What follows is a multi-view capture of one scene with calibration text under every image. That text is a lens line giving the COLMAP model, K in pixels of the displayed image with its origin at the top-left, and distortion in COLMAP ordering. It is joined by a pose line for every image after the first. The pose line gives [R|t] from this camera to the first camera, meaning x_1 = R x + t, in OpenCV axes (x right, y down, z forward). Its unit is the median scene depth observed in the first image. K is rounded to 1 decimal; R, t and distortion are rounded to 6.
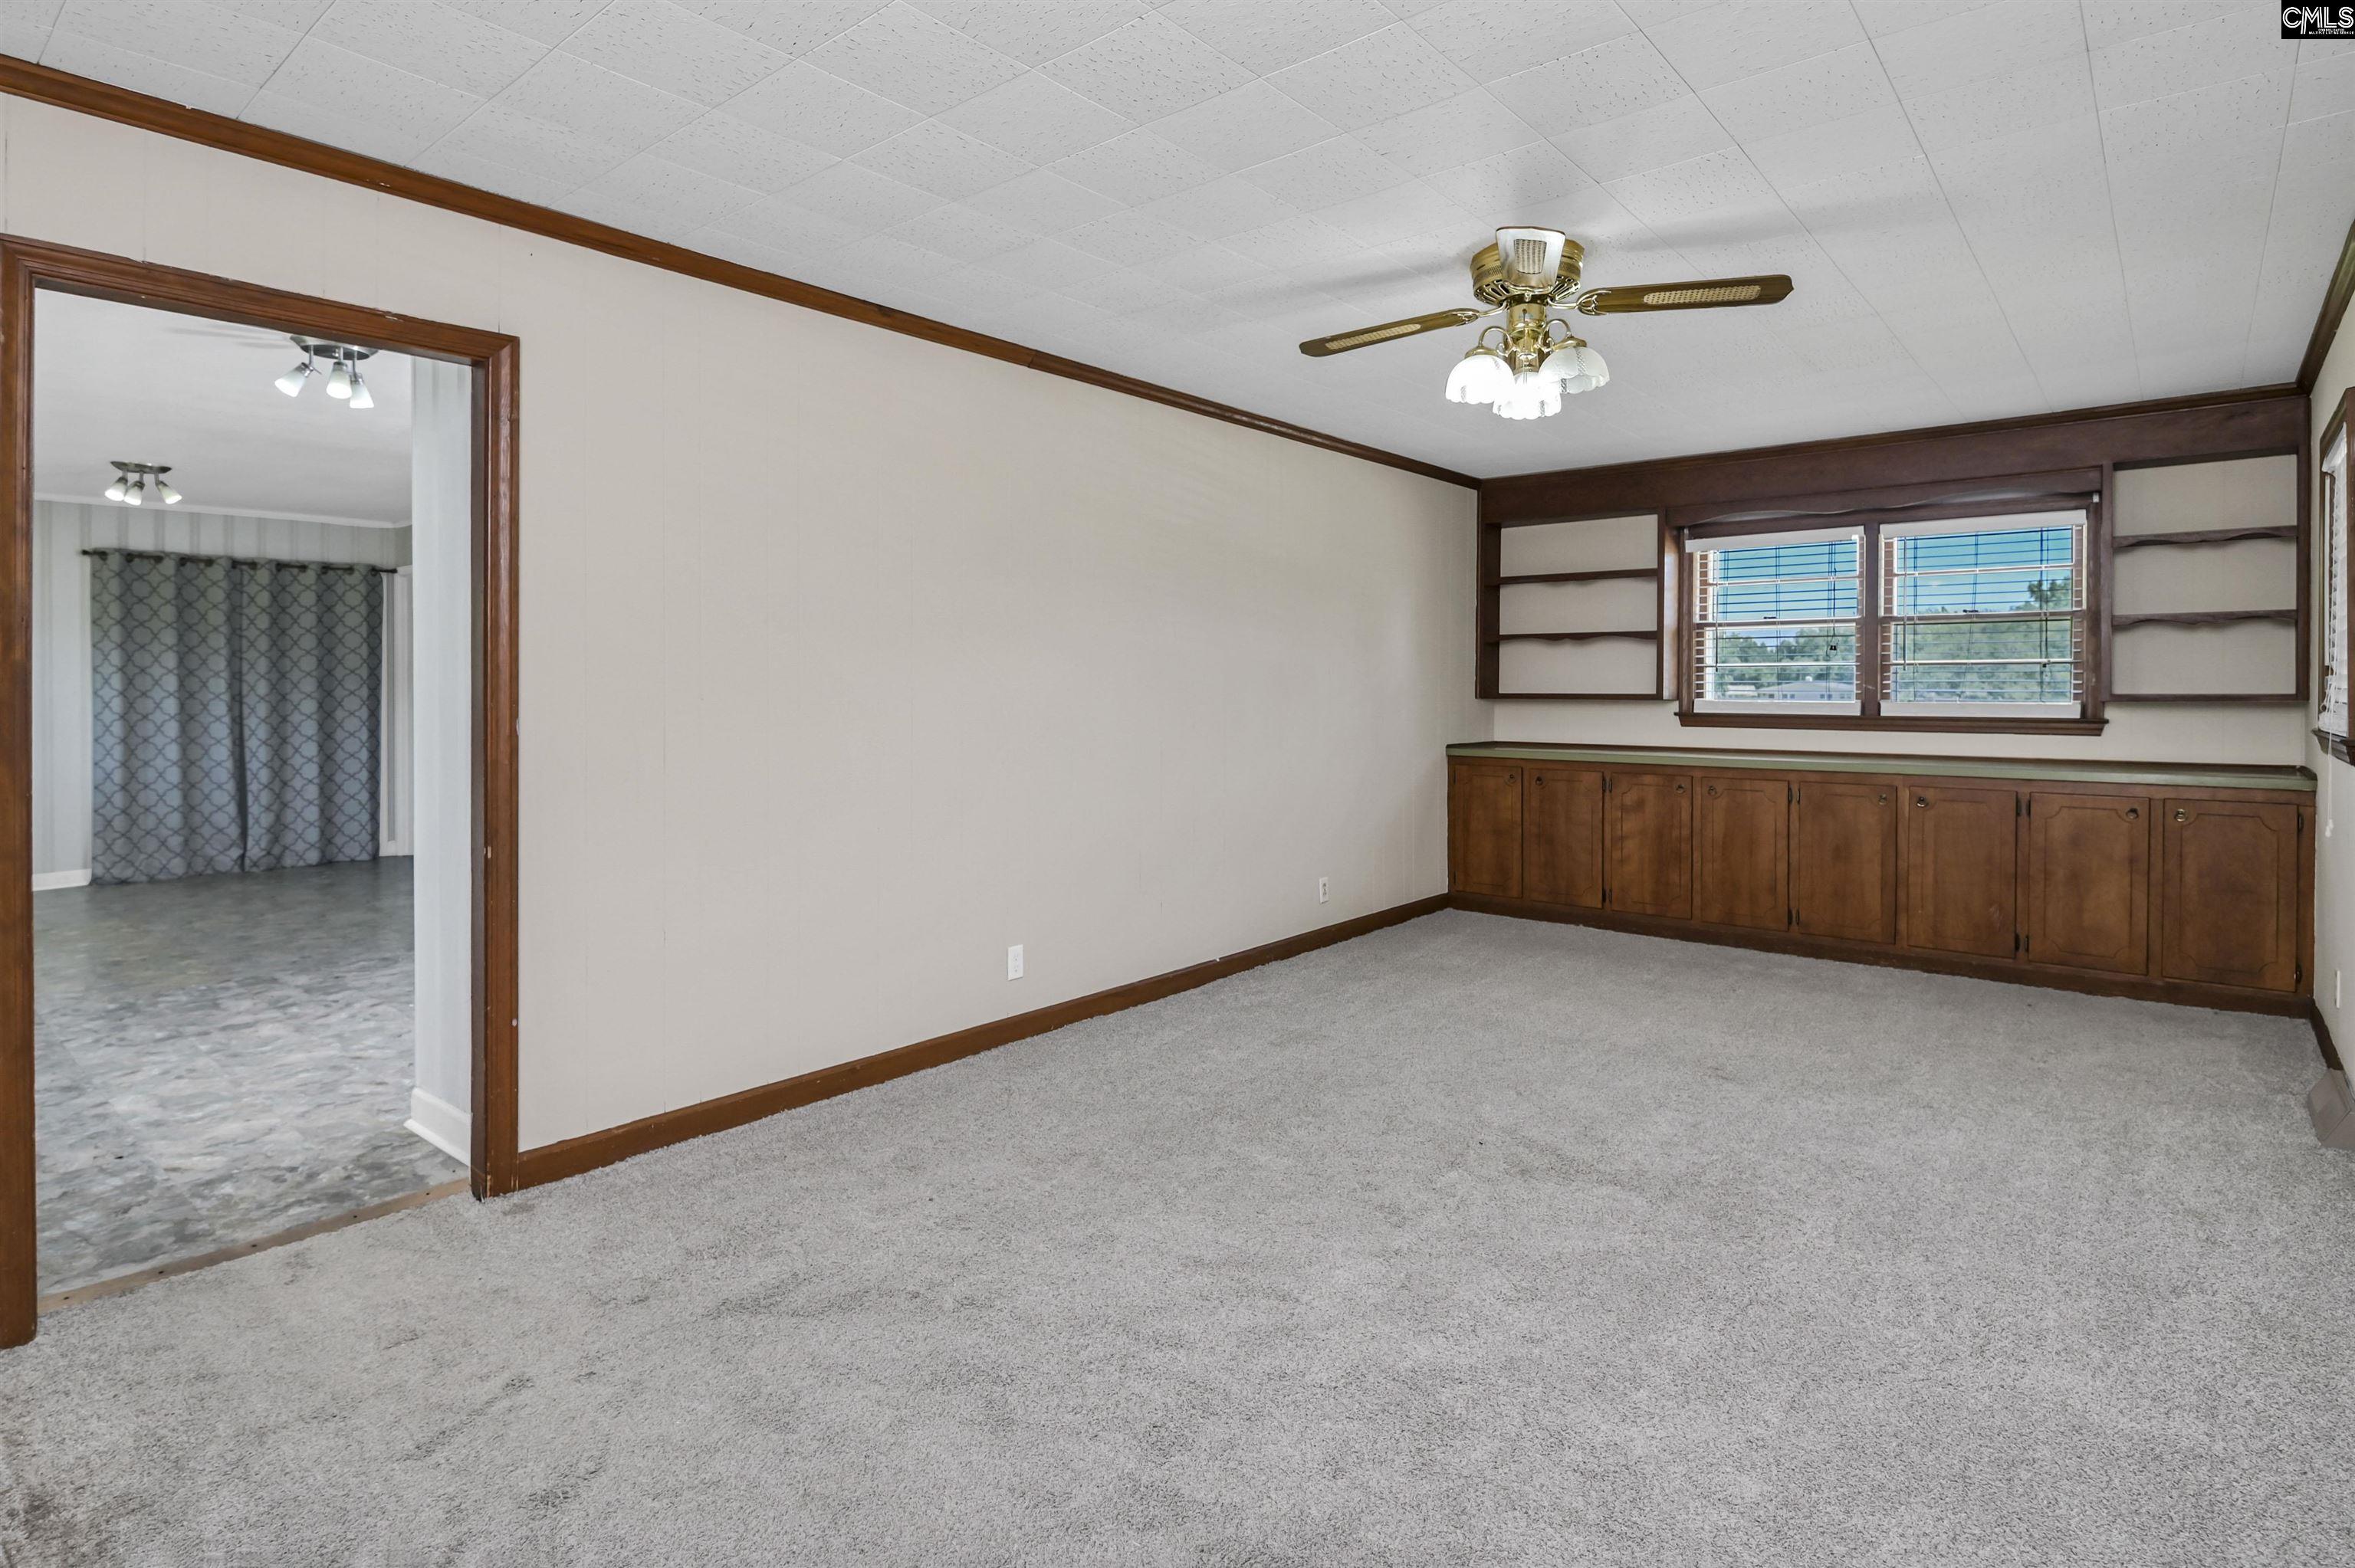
lens RADIAL K [[1201.8, 0, 1183.2], [0, 1201.8, 691.2], [0, 0, 1]] dist [-0.012371, -0.000157]
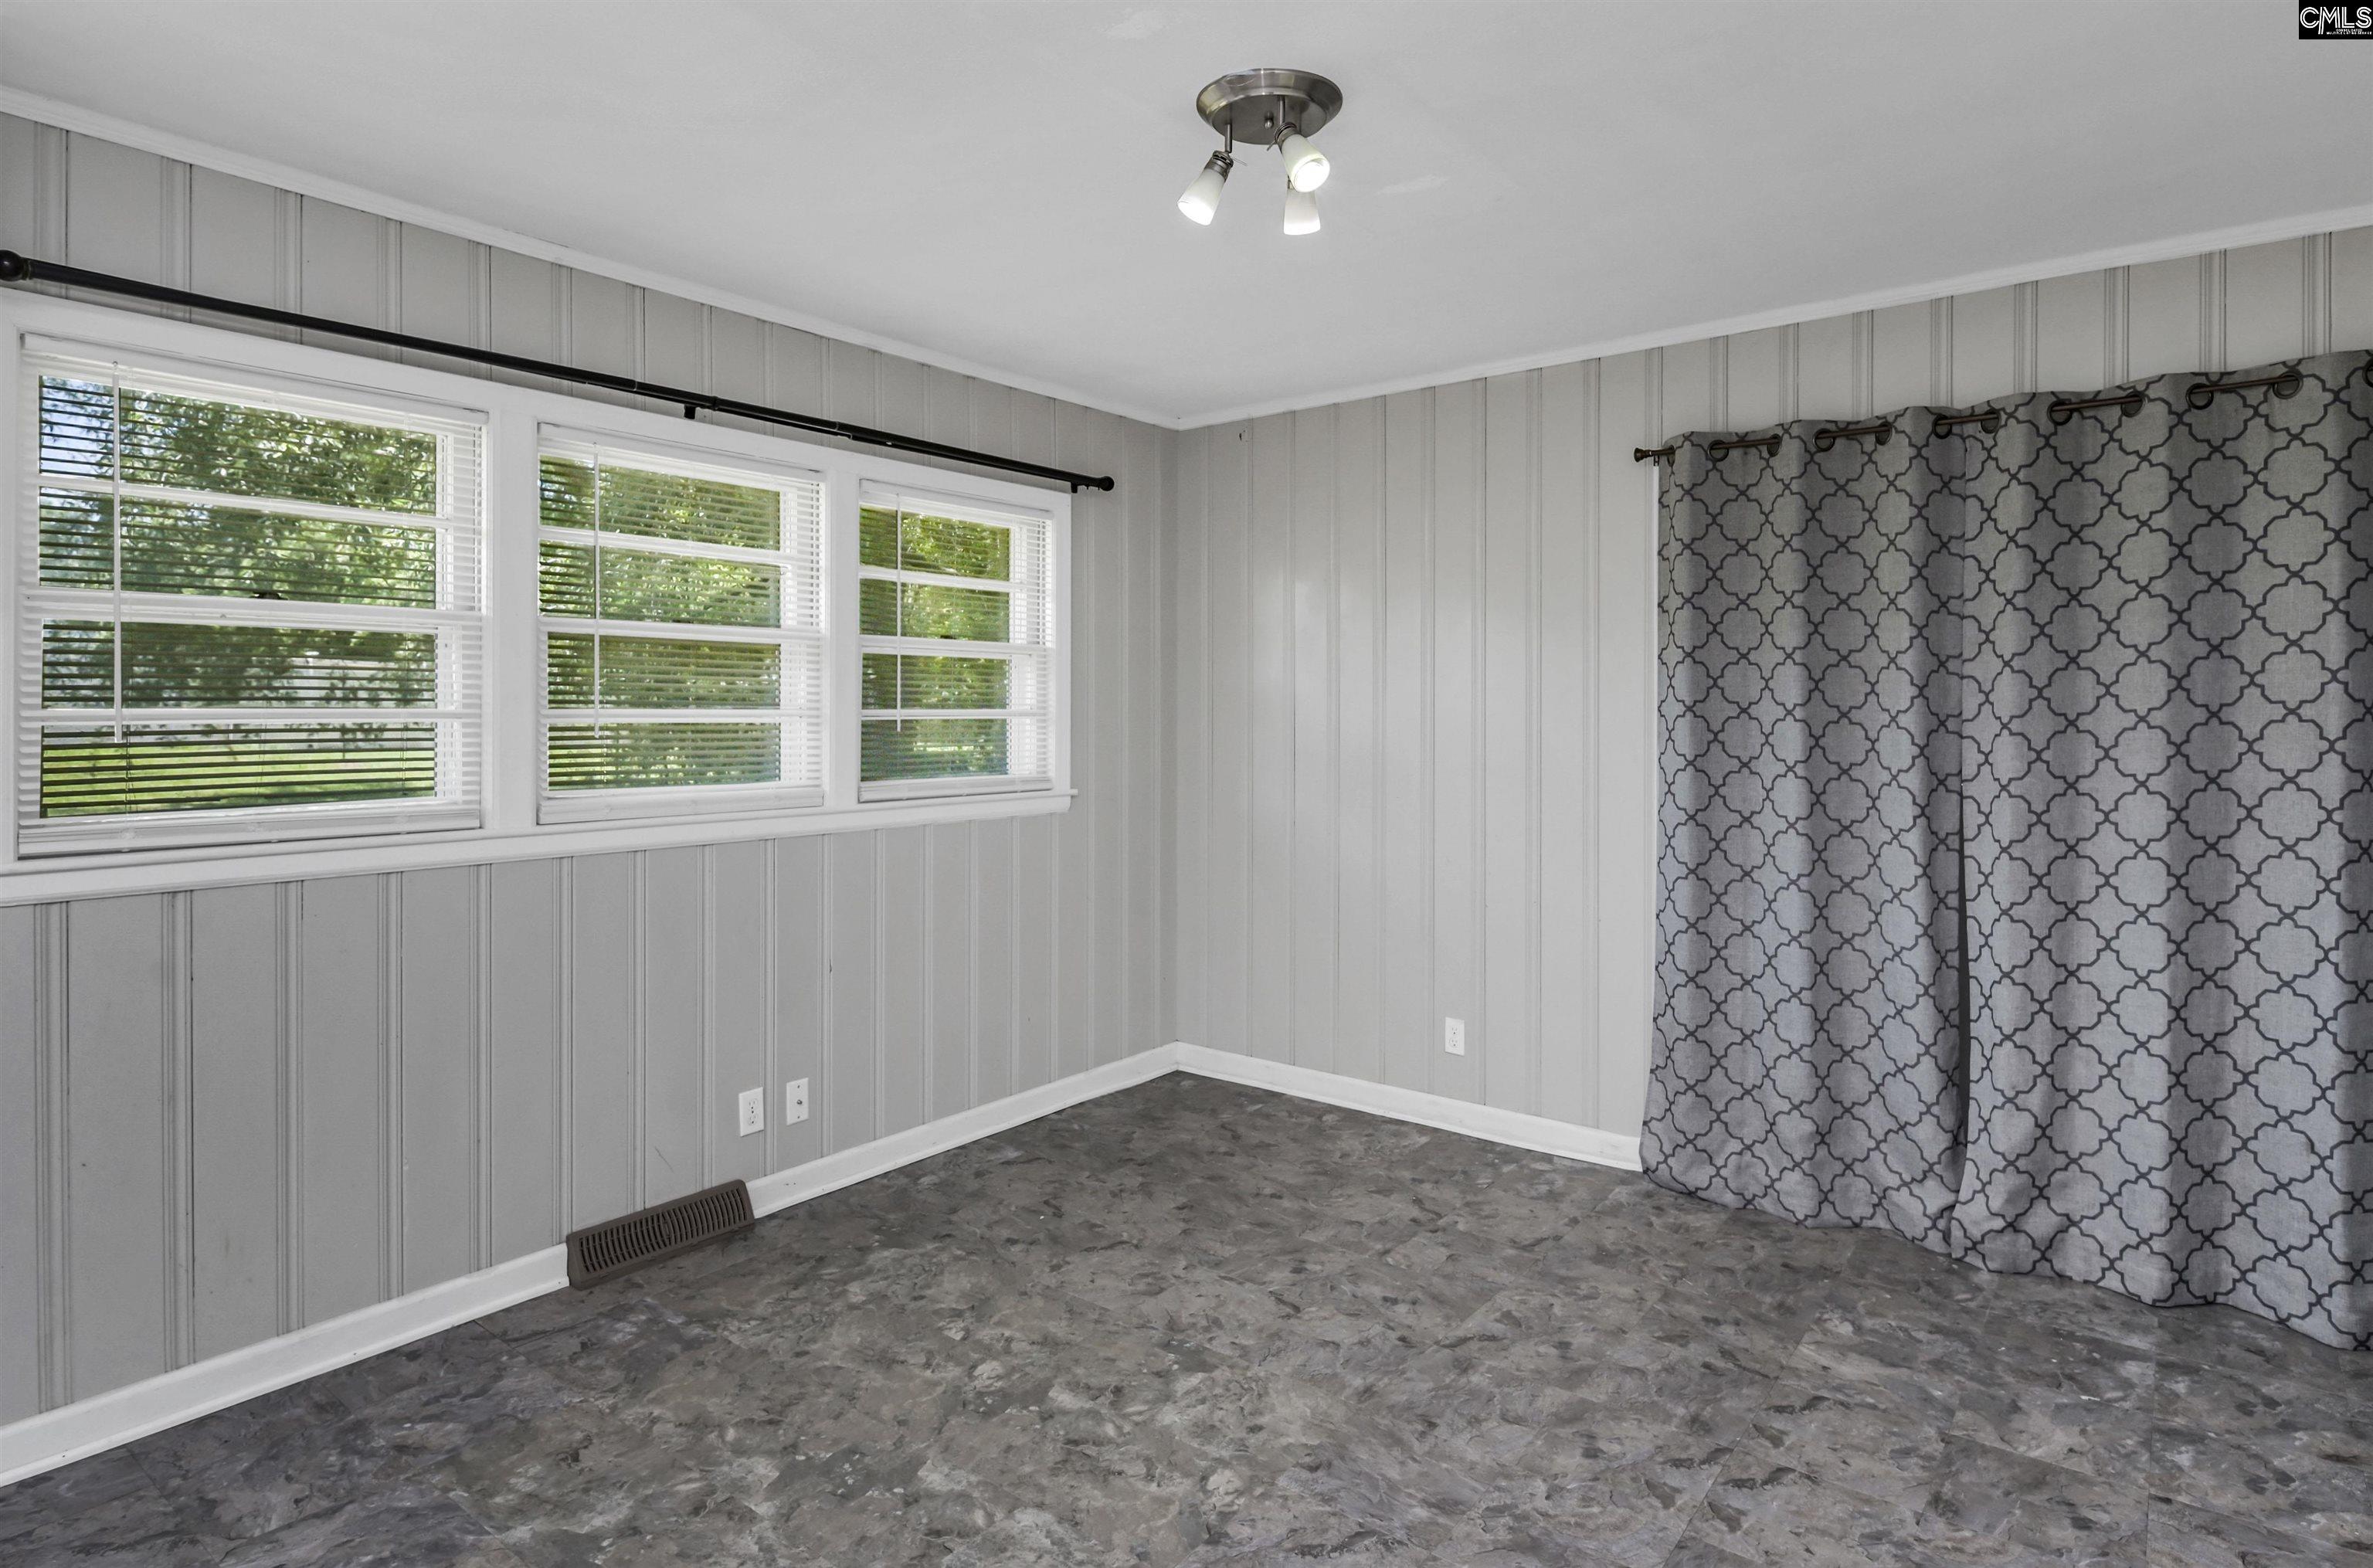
lens RADIAL K [[1277.6, 0, 1195.5], [0, 1277.6, 712.8], [0, 0, 1]] dist [-0.004653, -0.002515]
pose [[0.041273, 0.004821, -0.999136, -0.515682], [-0.006164, 0.999971, 0.004570, -0.021133], [0.999129, 0.005970, 0.041301, 0.954284]]
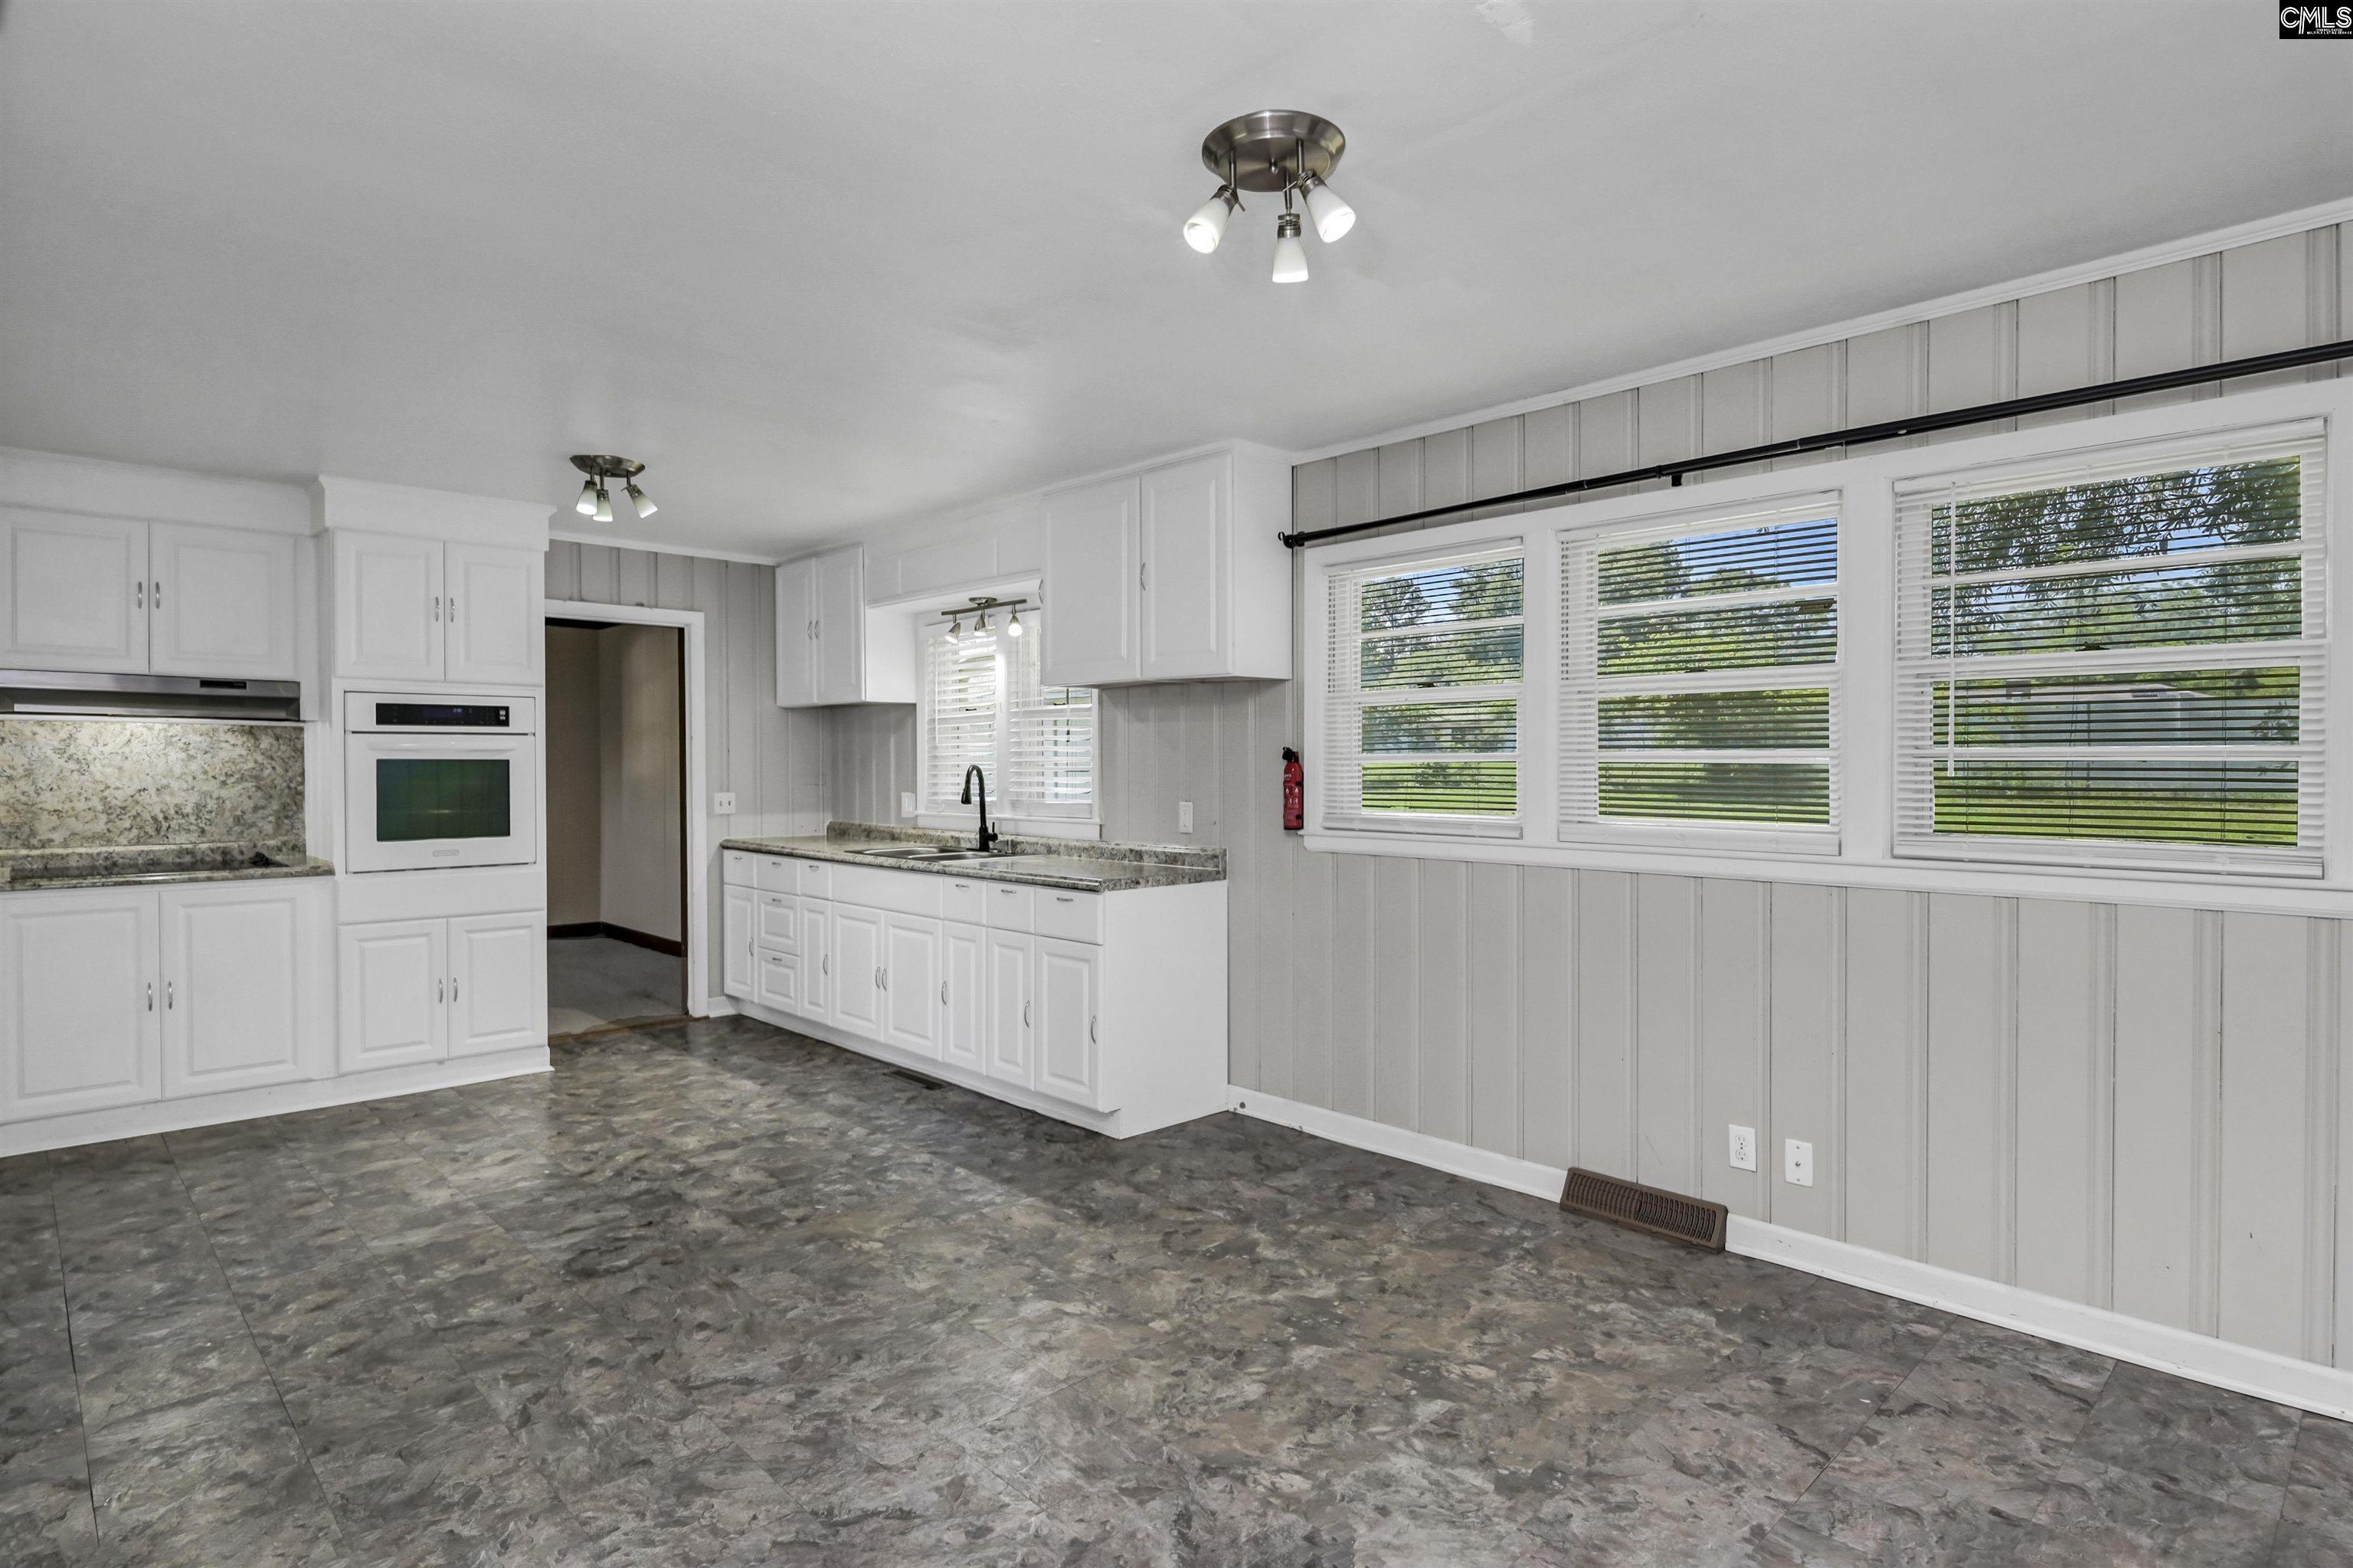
lens RADIAL K [[1226.5, 0, 1170.8], [0, 1226.5, 774.2], [0, 0, 1]] dist [-0.002116, -0.007285]
pose [[-0.993794, 0.000277, 0.111236, -0.867189], [0.001838, 0.999901, 0.013938, -0.016852], [-0.111221, 0.014056, -0.993696, 1.326479]]
